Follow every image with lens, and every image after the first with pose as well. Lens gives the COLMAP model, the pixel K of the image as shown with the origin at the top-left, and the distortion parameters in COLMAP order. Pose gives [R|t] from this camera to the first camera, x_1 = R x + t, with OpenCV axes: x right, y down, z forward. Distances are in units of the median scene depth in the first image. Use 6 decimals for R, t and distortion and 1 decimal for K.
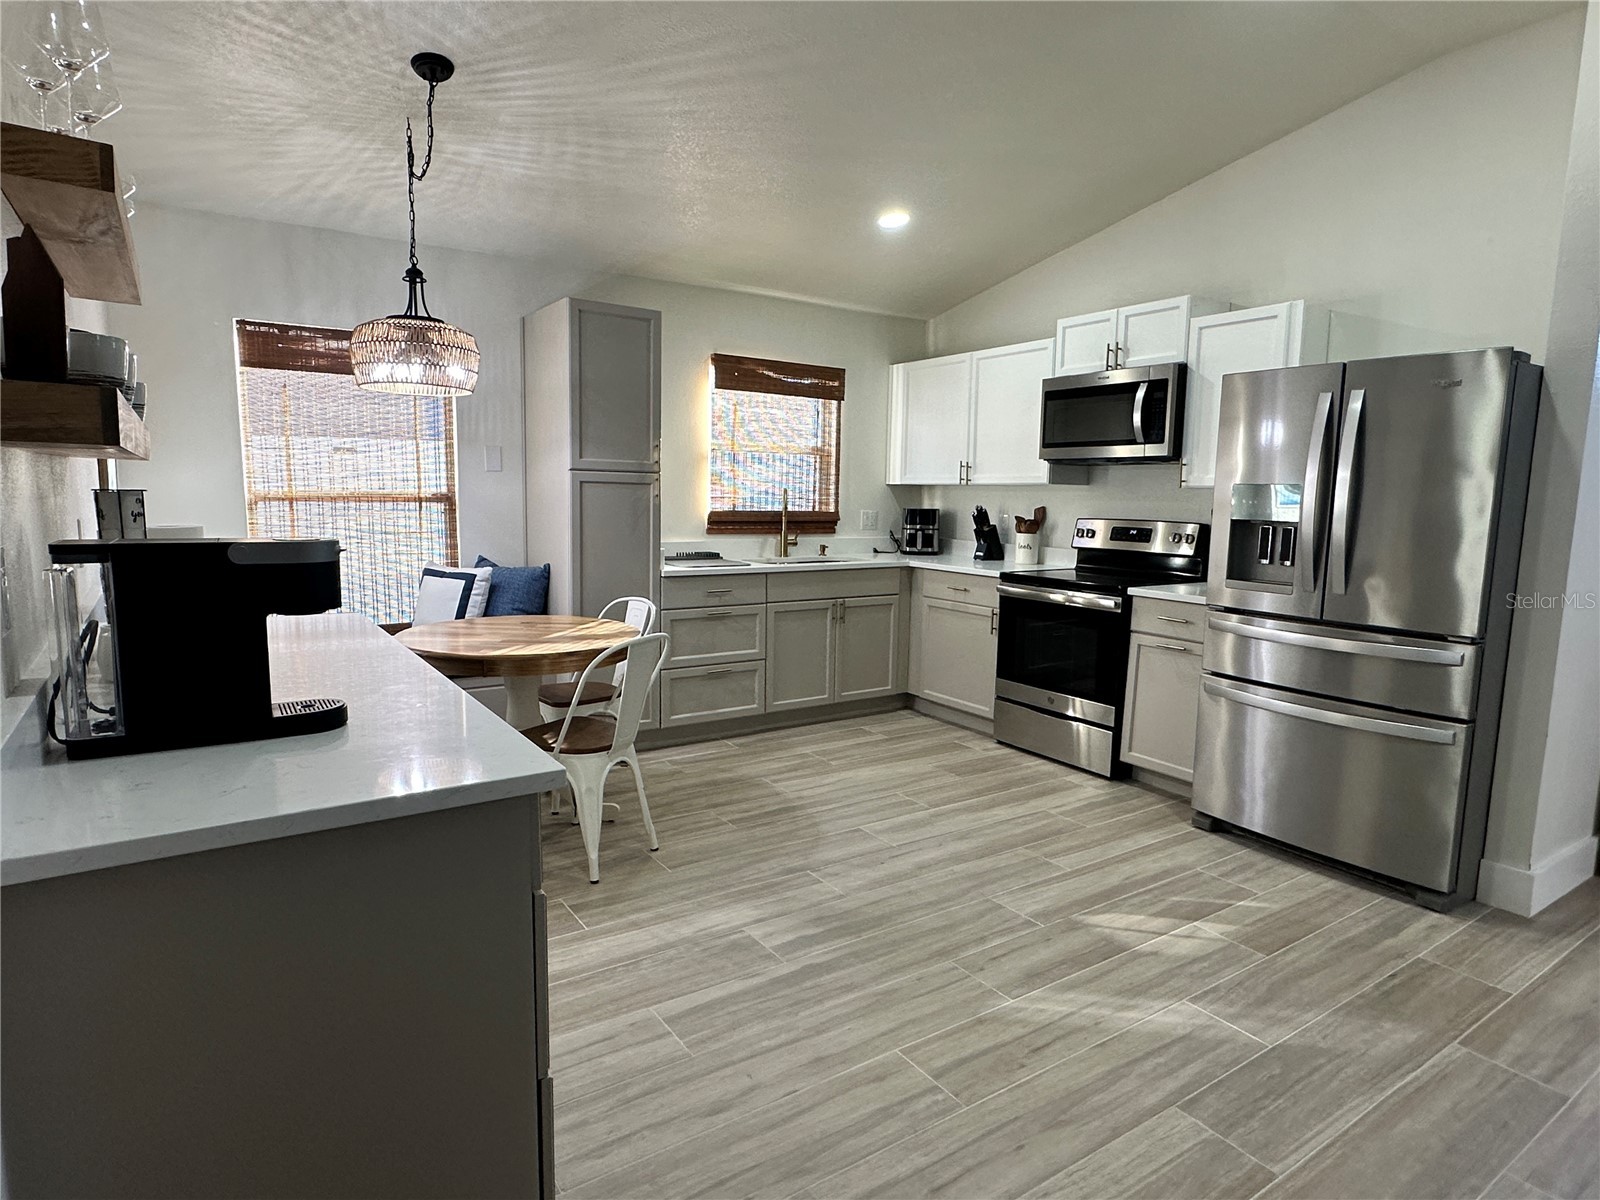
lens RADIAL K [[898.9, 0, 805.4], [0, 898.9, 604.7], [0, 0, 1]] dist [-0.000294, 0.001021]
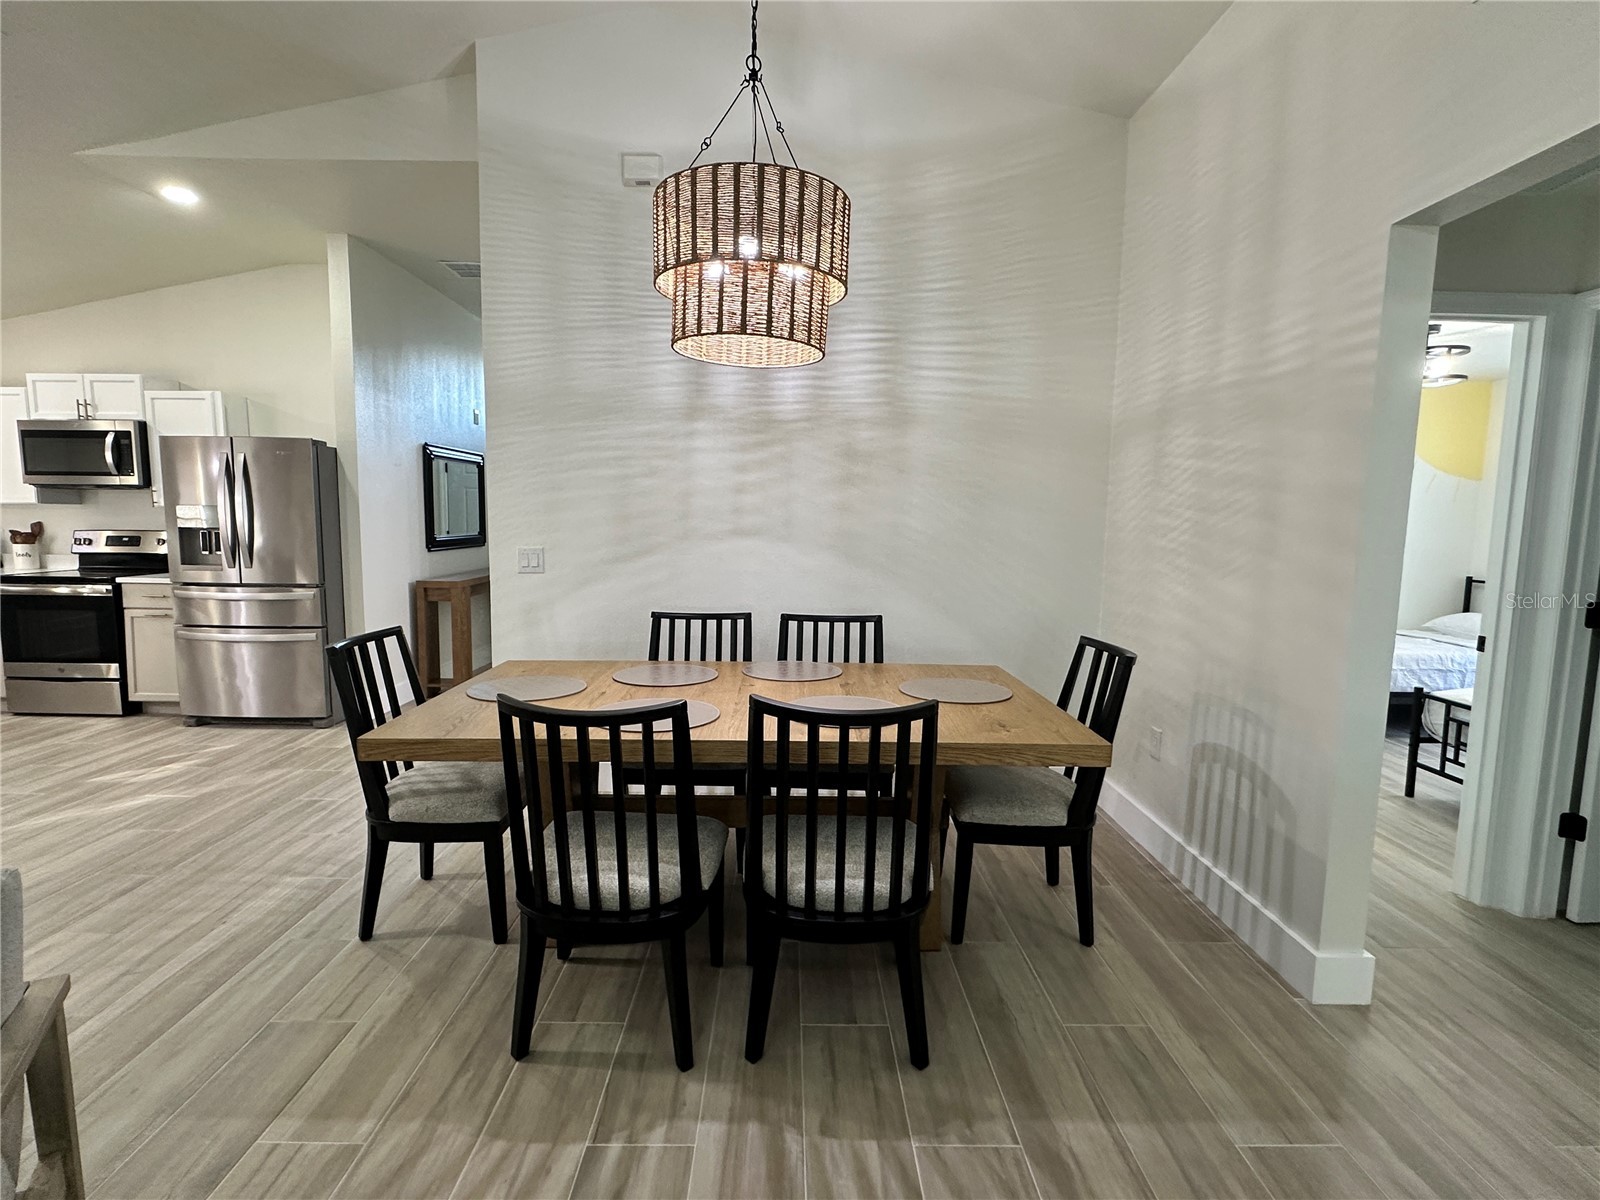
lens RADIAL K [[779.3, 0, 791.1], [0, 779.3, 602.2], [0, 0, 1]] dist [-0.004149, -0.000361]
pose [[0.558364, -0.102982, 0.823179, -0.051574], [0.103729, 0.993145, 0.053886, 0.056816], [-0.823086, 0.055299, 0.565219, -0.501649]]
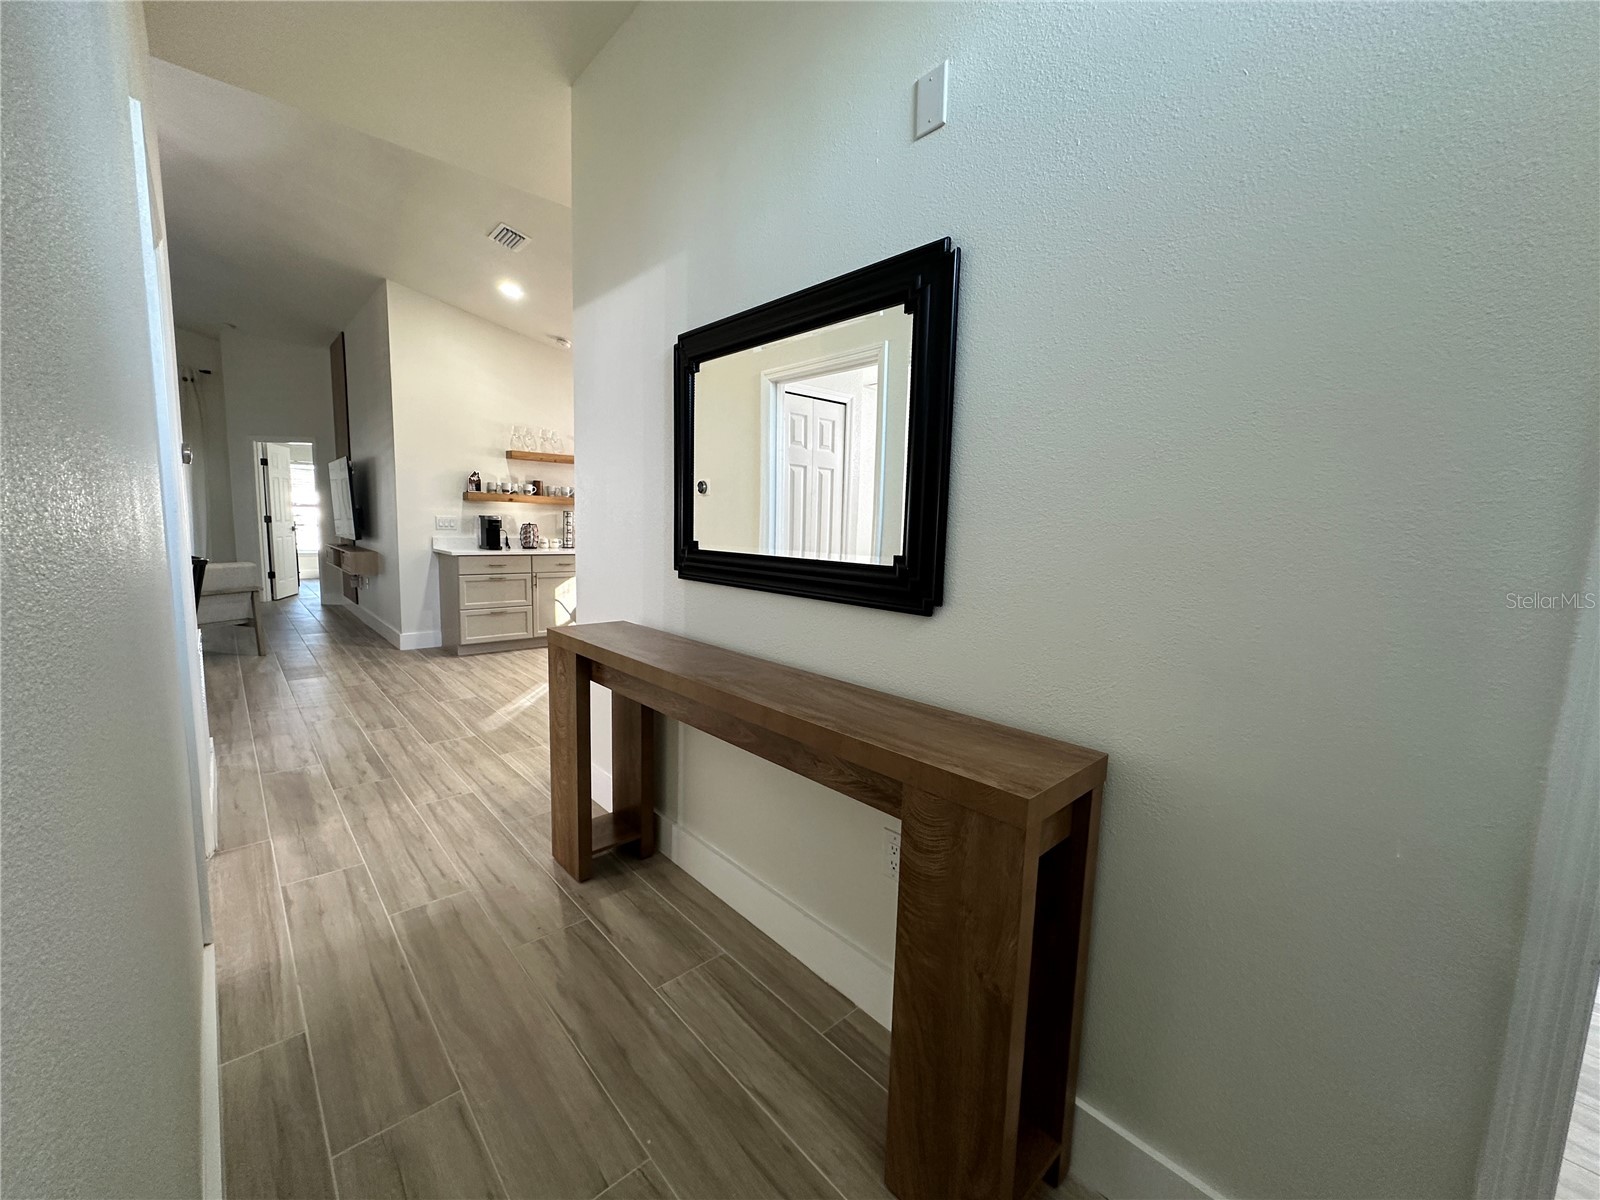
lens RADIAL K [[639.6, 0, 800.0], [0, 639.6, 600.0], [0, 0, 1]] dist [-0.001680, 0.000103]
pose [[0.143852, 0.103647, -0.984156, 1.184761], [-0.156213, 0.984410, 0.080840, -0.056367], [0.977192, 0.142109, 0.157801, 0.738003]]
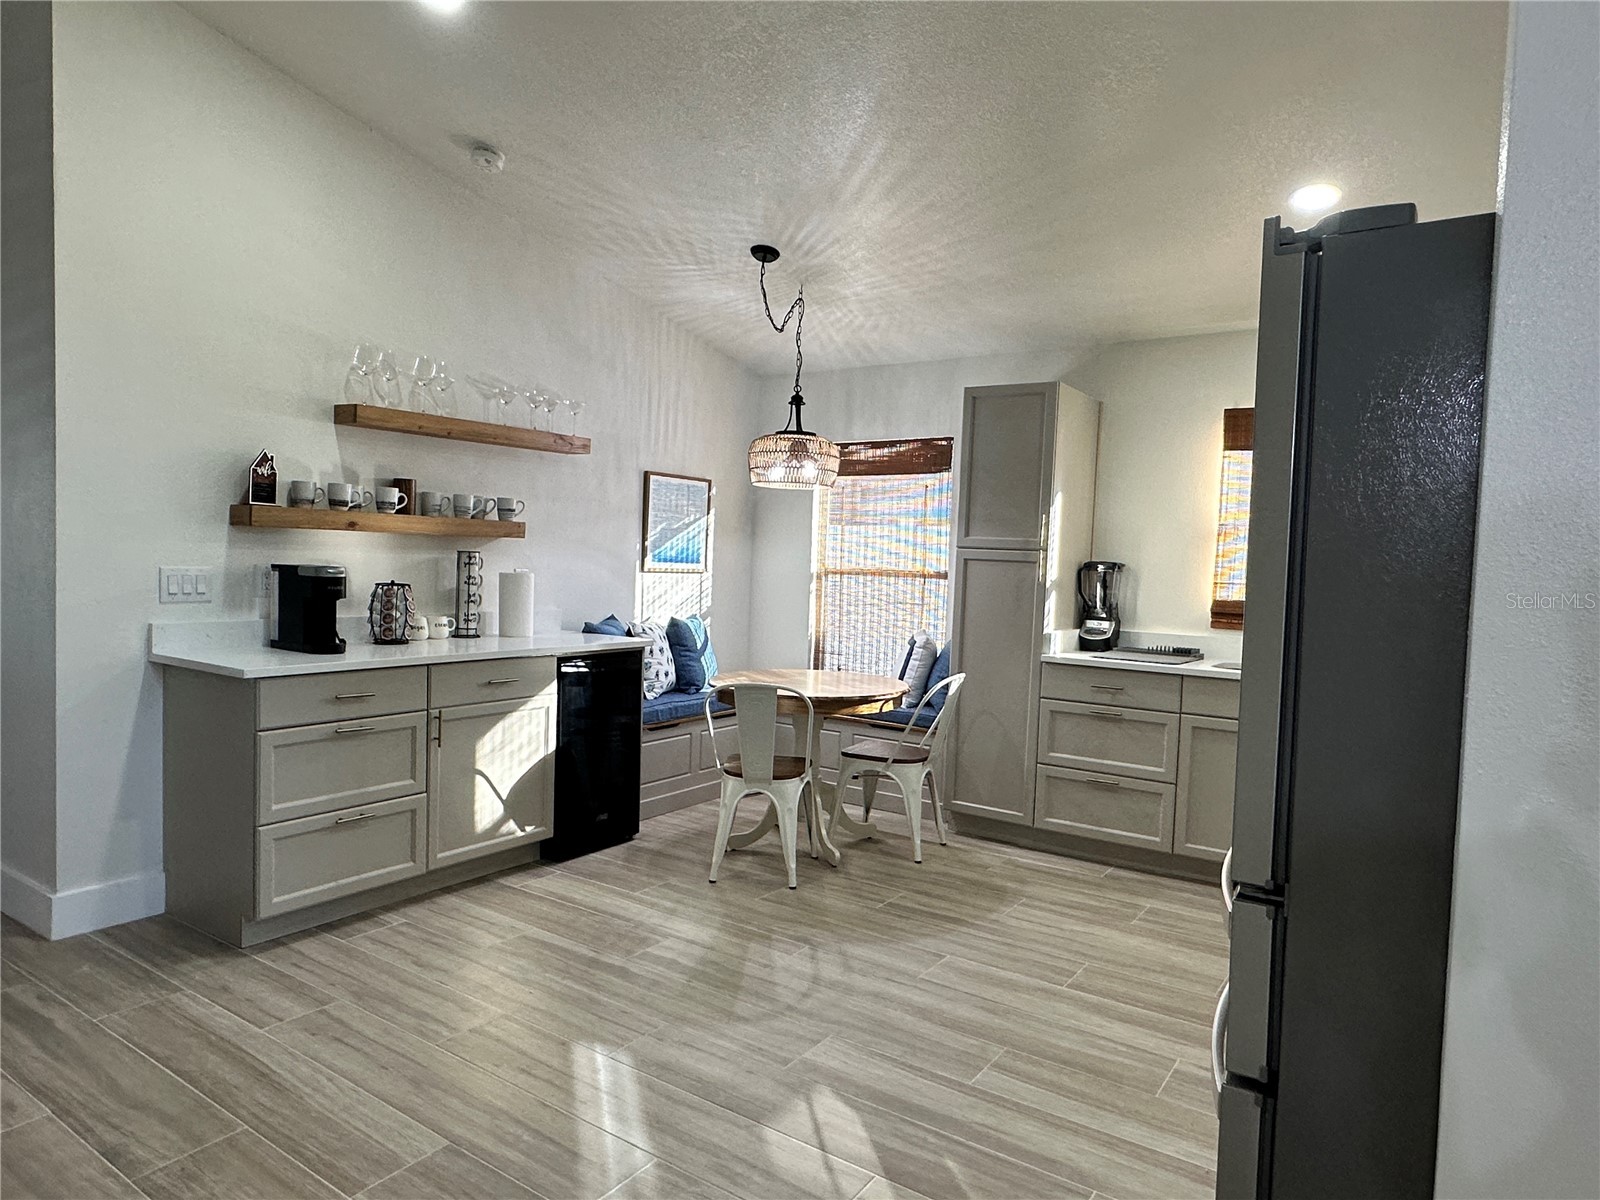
lens RADIAL K [[998.9, 0, 805.0], [0, 998.9, 606.8], [0, 0, 1]] dist [-0.001646, -0.000024]
pose [[0.368873, 0.040704, -0.928588, 0.682635], [-0.146187, 0.989148, -0.014712, -0.034990], [0.917912, 0.141174, 0.370820, 0.374137]]
